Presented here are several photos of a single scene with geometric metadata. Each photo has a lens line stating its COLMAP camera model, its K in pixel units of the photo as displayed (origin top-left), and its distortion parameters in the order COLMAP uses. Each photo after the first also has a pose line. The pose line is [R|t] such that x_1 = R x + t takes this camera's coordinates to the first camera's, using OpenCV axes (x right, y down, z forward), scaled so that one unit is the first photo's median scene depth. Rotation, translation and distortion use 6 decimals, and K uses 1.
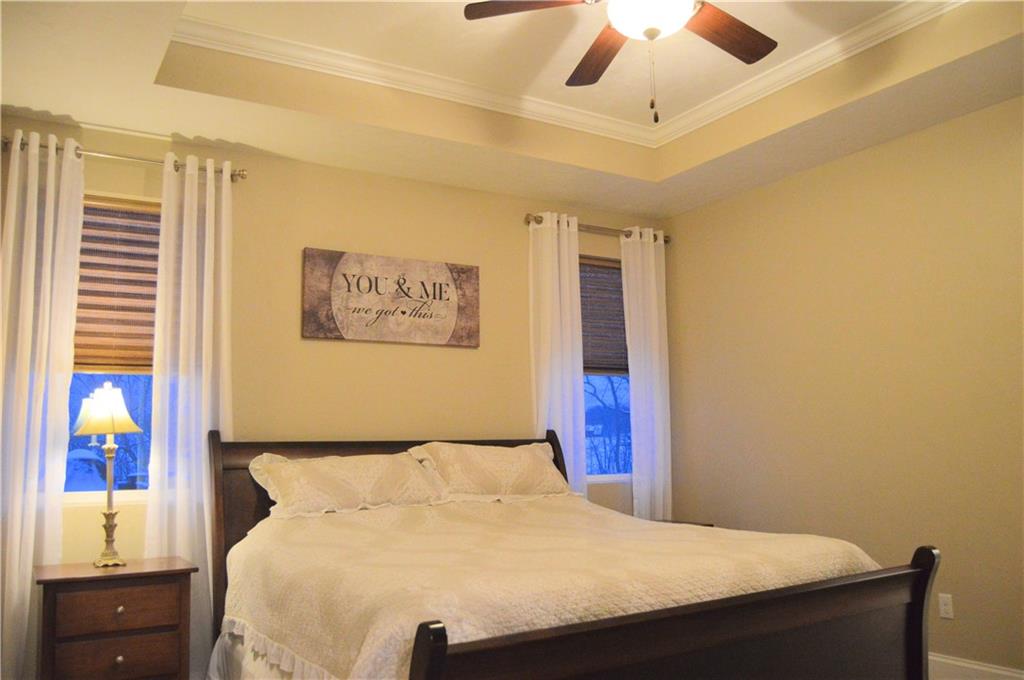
lens RADIAL K [[815.2, 0, 516.4], [0, 815.2, 341.4], [0, 0, 1]] dist [-0.081367, 0.018866]
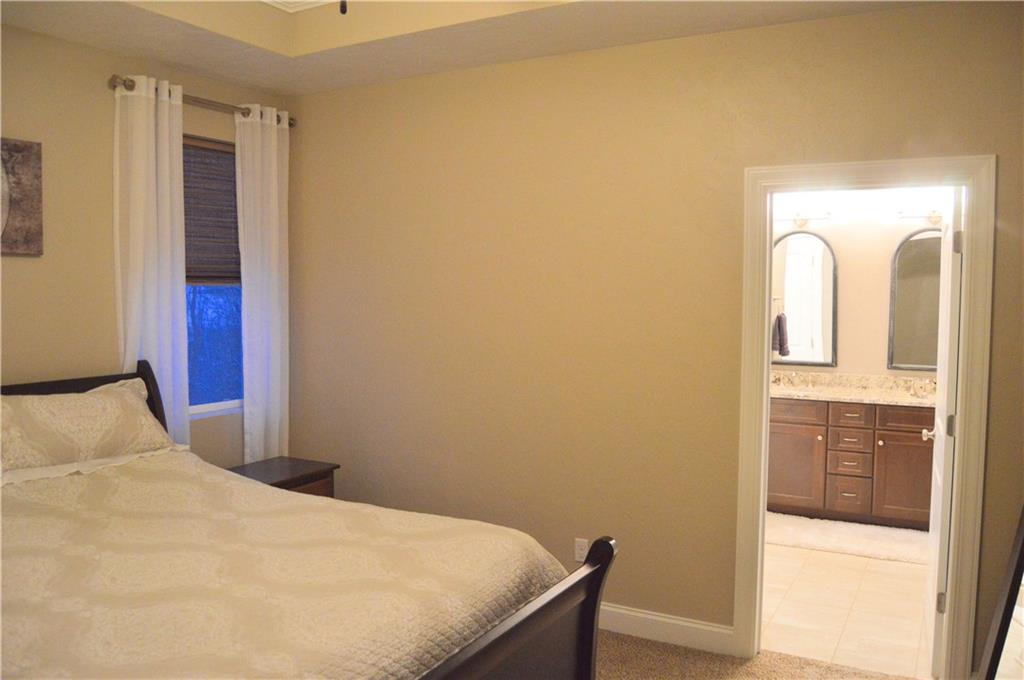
lens RADIAL K [[815.2, 0, 517.2], [0, 815.2, 342.2], [0, 0, 1]] dist [-0.081367, 0.018866]
pose [[0.874613, -0.008958, 0.484740, -0.017083], [-0.080009, 0.983454, 0.162534, -0.063030], [-0.478175, -0.180938, 0.859424, 0.153573]]
